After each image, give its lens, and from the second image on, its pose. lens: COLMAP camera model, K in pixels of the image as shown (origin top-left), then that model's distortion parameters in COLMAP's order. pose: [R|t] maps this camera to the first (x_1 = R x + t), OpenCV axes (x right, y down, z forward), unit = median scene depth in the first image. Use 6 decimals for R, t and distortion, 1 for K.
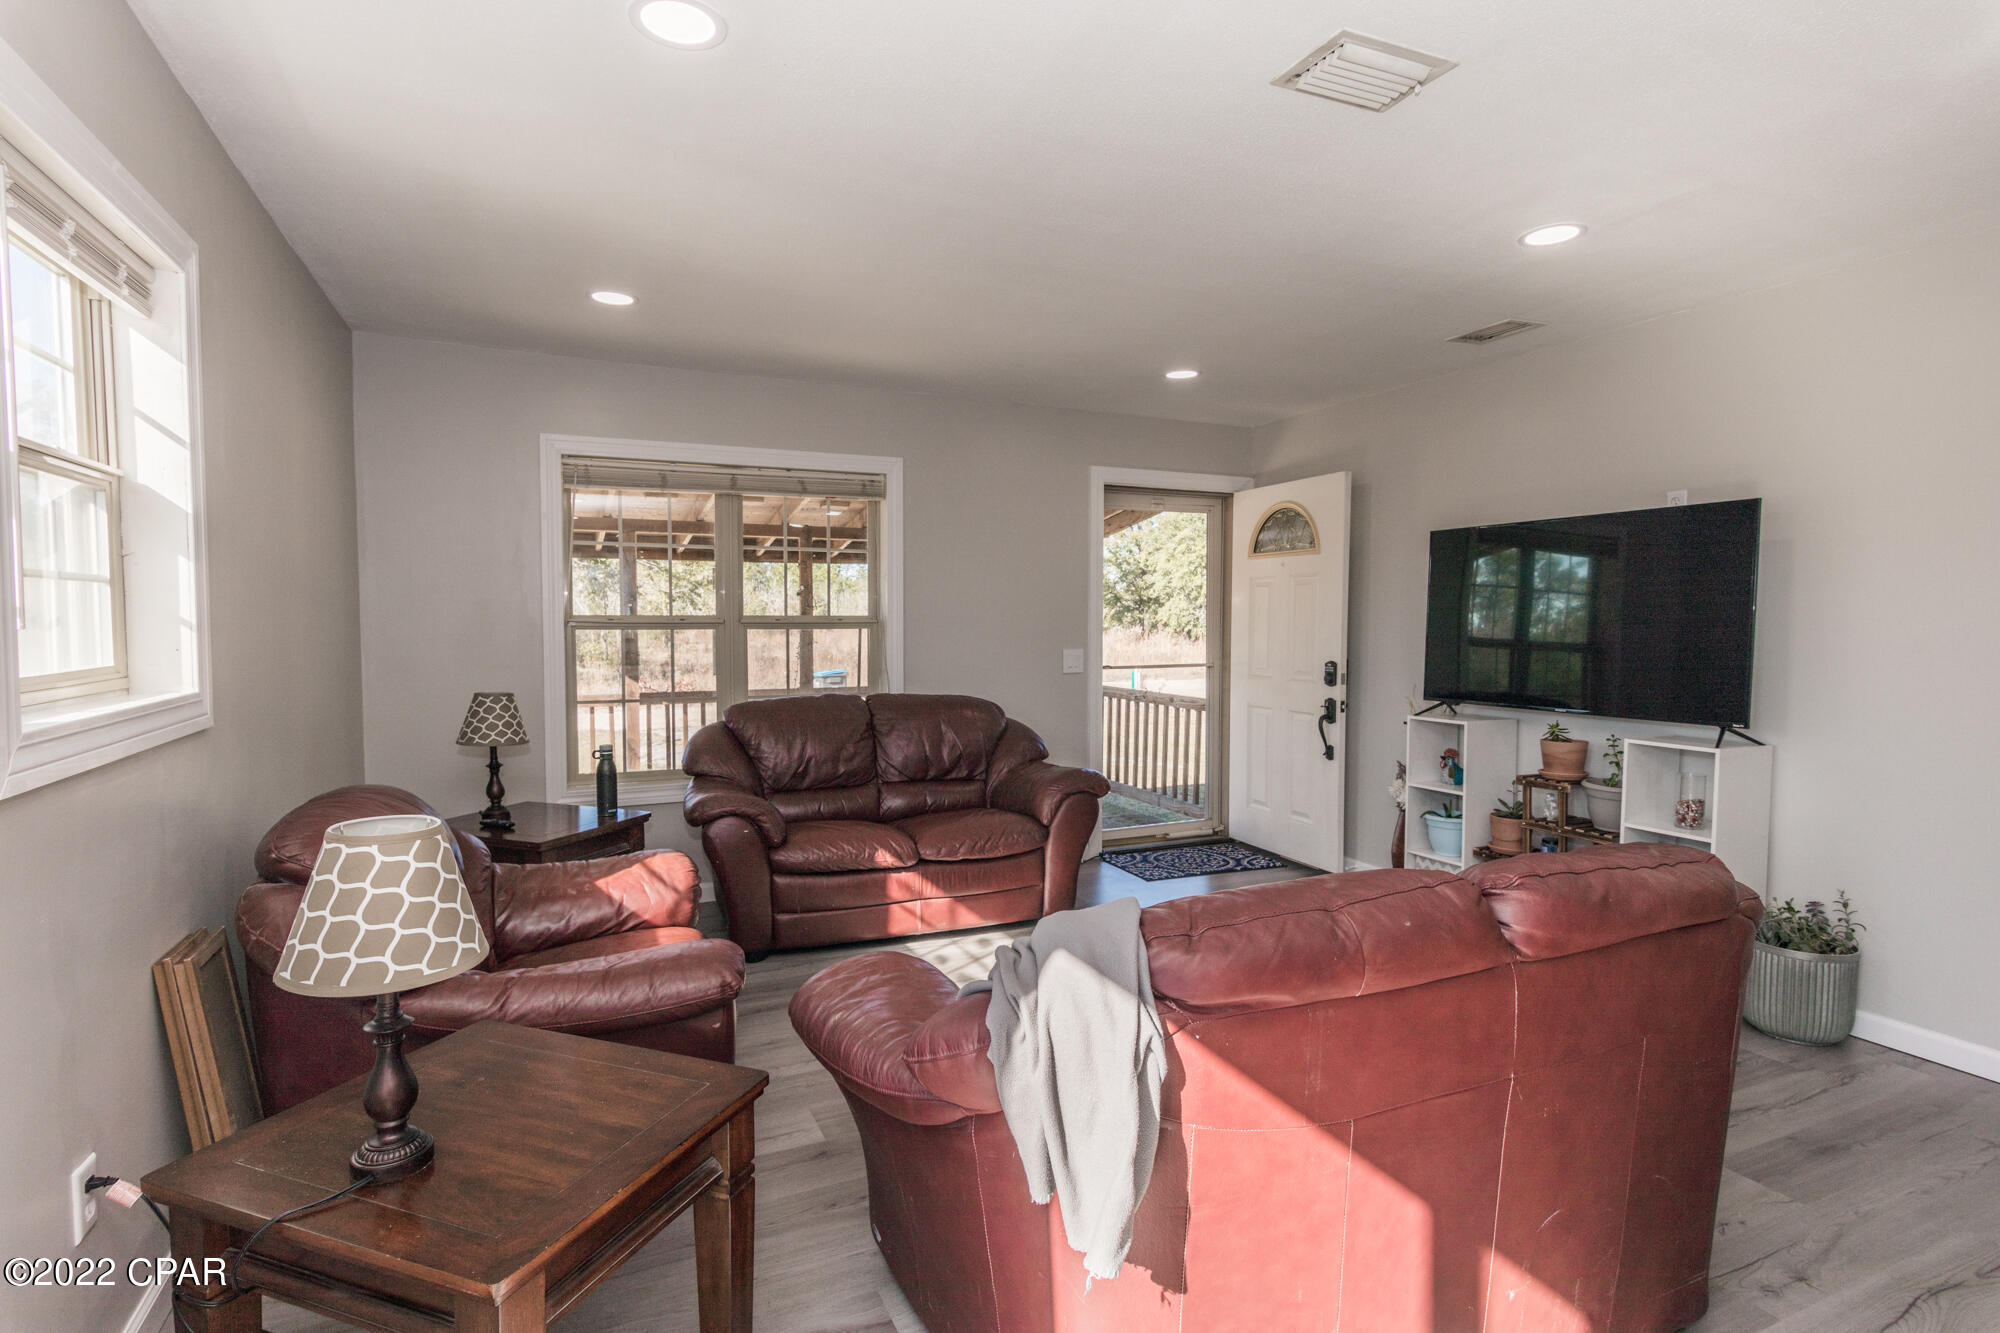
lens RADIAL K [[972.6, 0, 984.9], [0, 972.6, 670.1], [0, 0, 1]] dist [0.006015, -0.000881]
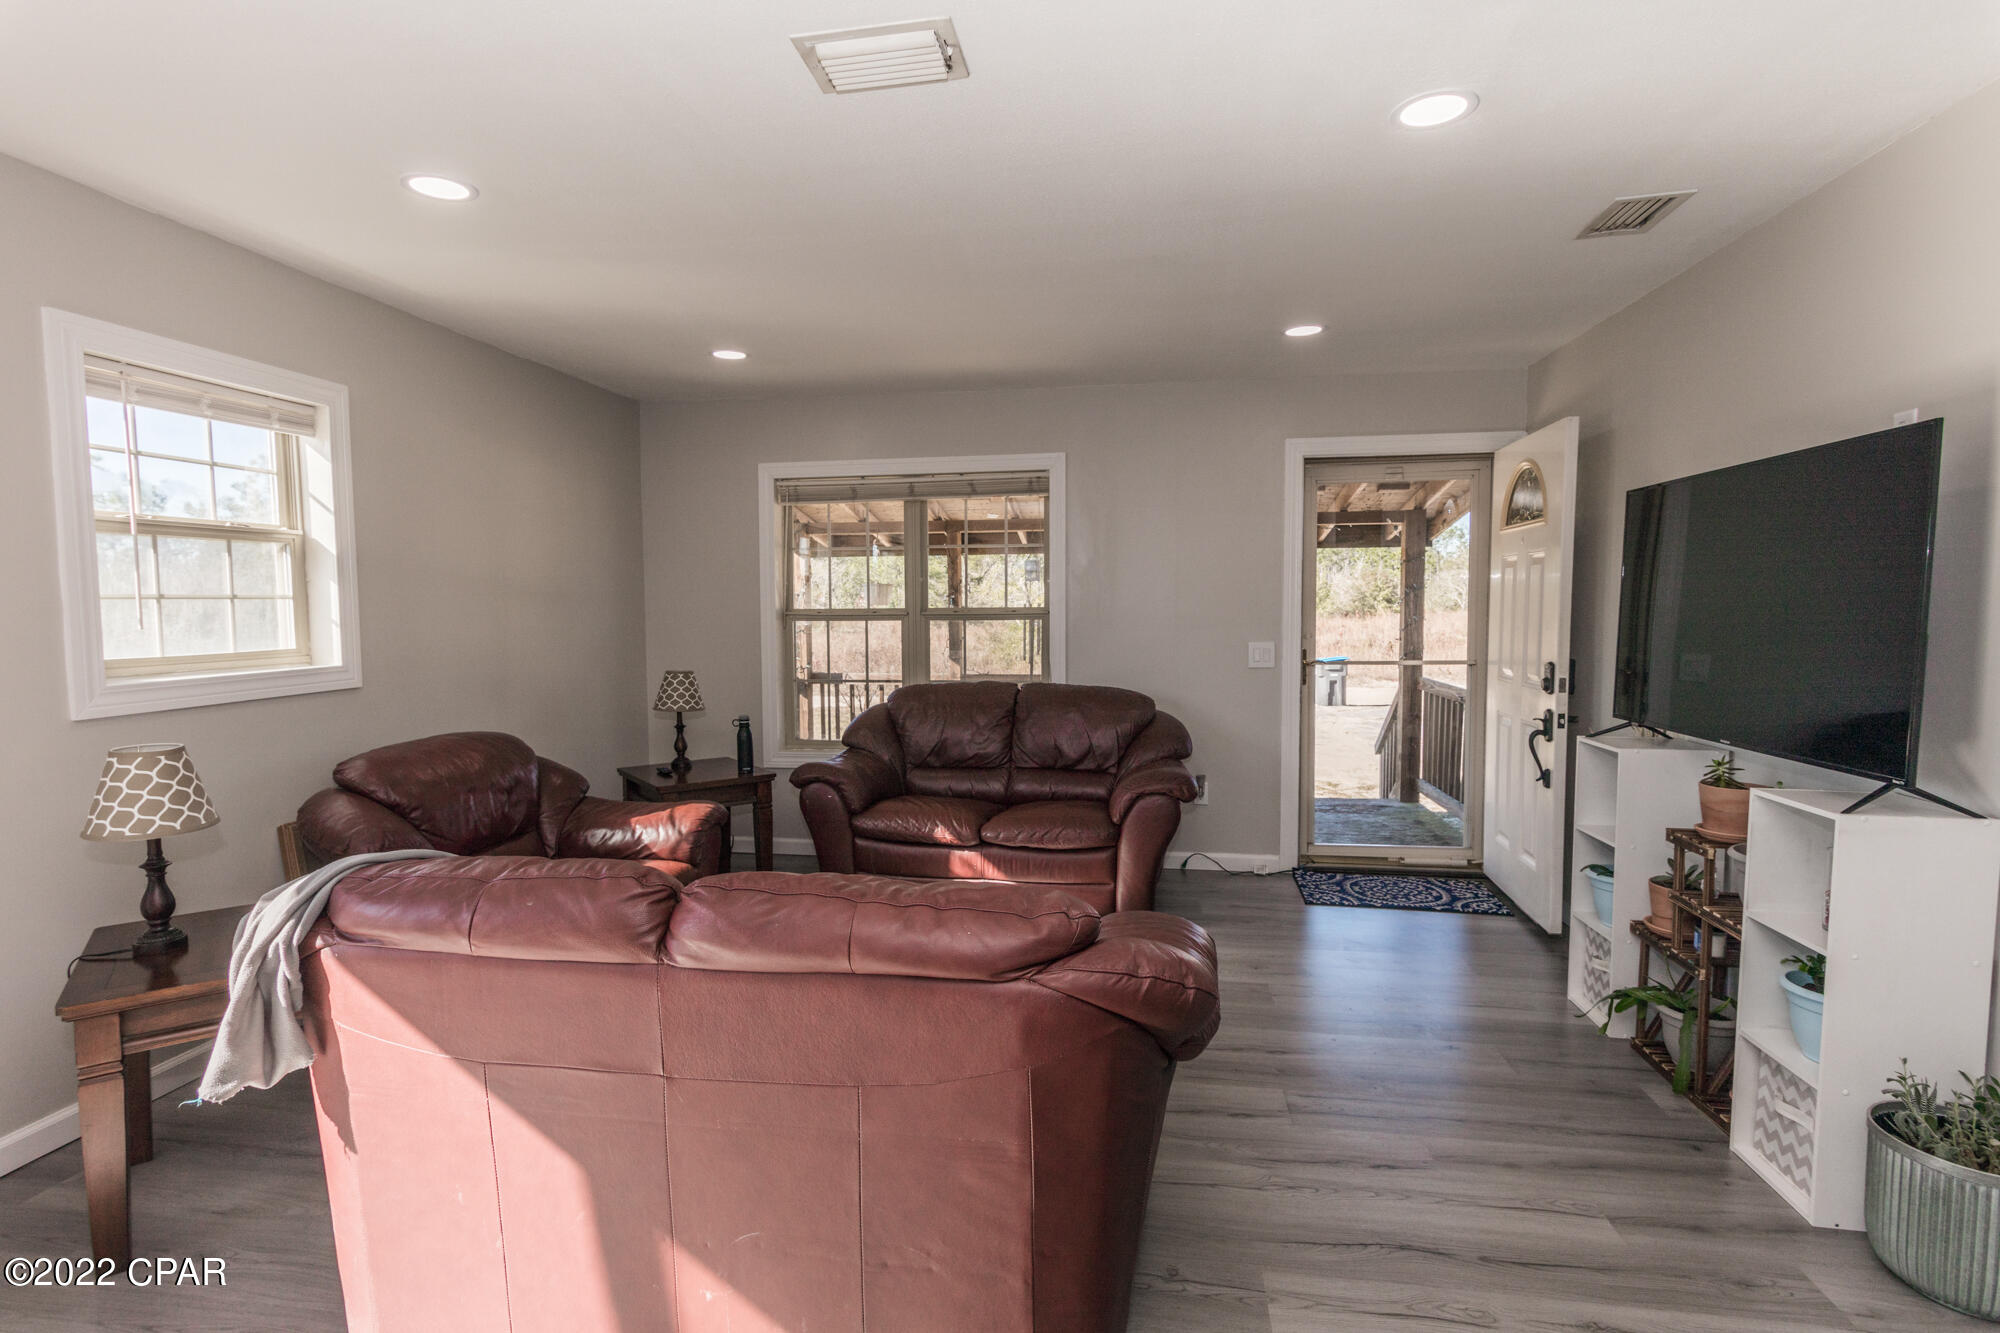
lens RADIAL K [[972.6, 0, 981.7], [0, 972.6, 664.3], [0, 0, 1]] dist [0.006015, -0.000881]
pose [[0.835728, 0.026419, -0.548507, 0.448539], [-0.020173, 0.999645, 0.017413, -0.012876], [0.548772, -0.003488, 0.835965, 0.106928]]
